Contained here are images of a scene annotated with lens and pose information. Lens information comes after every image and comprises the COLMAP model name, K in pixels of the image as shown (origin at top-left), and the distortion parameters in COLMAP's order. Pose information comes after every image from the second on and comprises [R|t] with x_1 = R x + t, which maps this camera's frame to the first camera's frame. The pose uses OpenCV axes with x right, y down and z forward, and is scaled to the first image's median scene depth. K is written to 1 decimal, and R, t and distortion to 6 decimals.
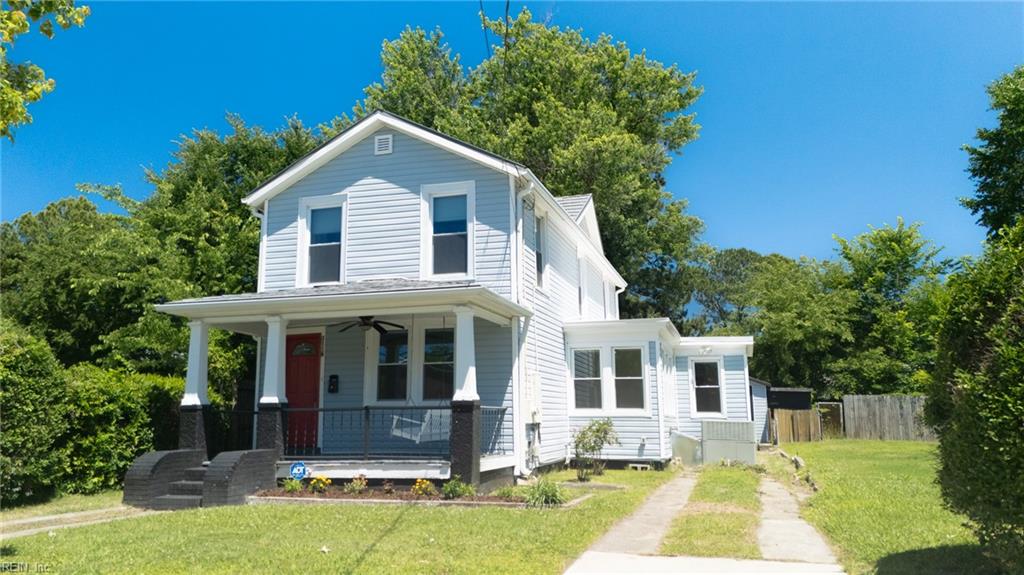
lens RADIAL K [[754.3, 0, 512.0], [0, 754.3, 287.5], [0, 0, 1]] dist [0.050230, -0.004971]
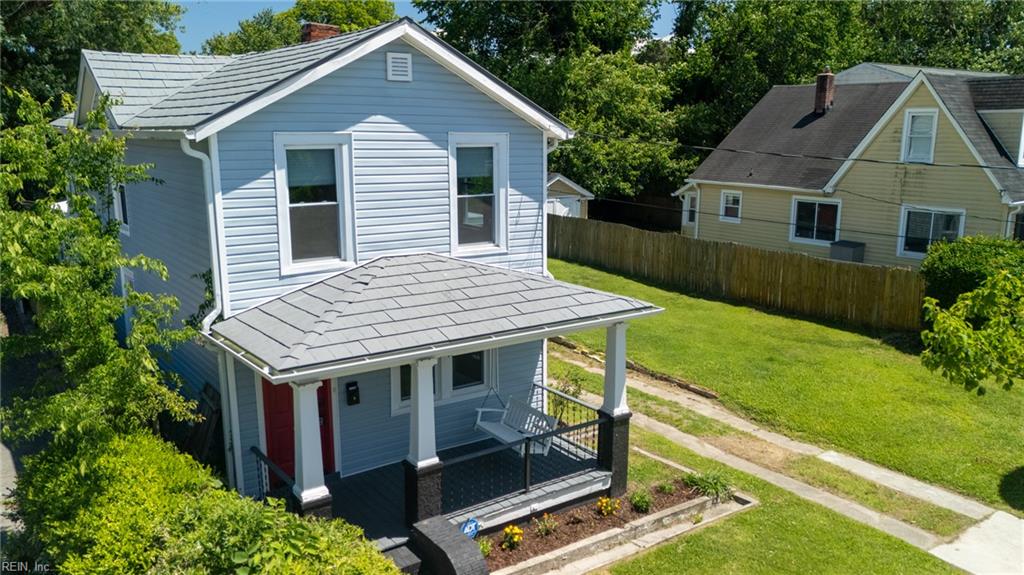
lens RADIAL K [[807.5, 0, 512.0], [0, 807.5, 287.5], [0, 0, 1]] dist [0.038924, -0.003750]
pose [[0.603807, -0.150498, 0.782794, -0.766691], [-0.147474, 0.943973, 0.295240, -0.242360], [-0.783370, -0.293710, 0.547783, 0.447669]]
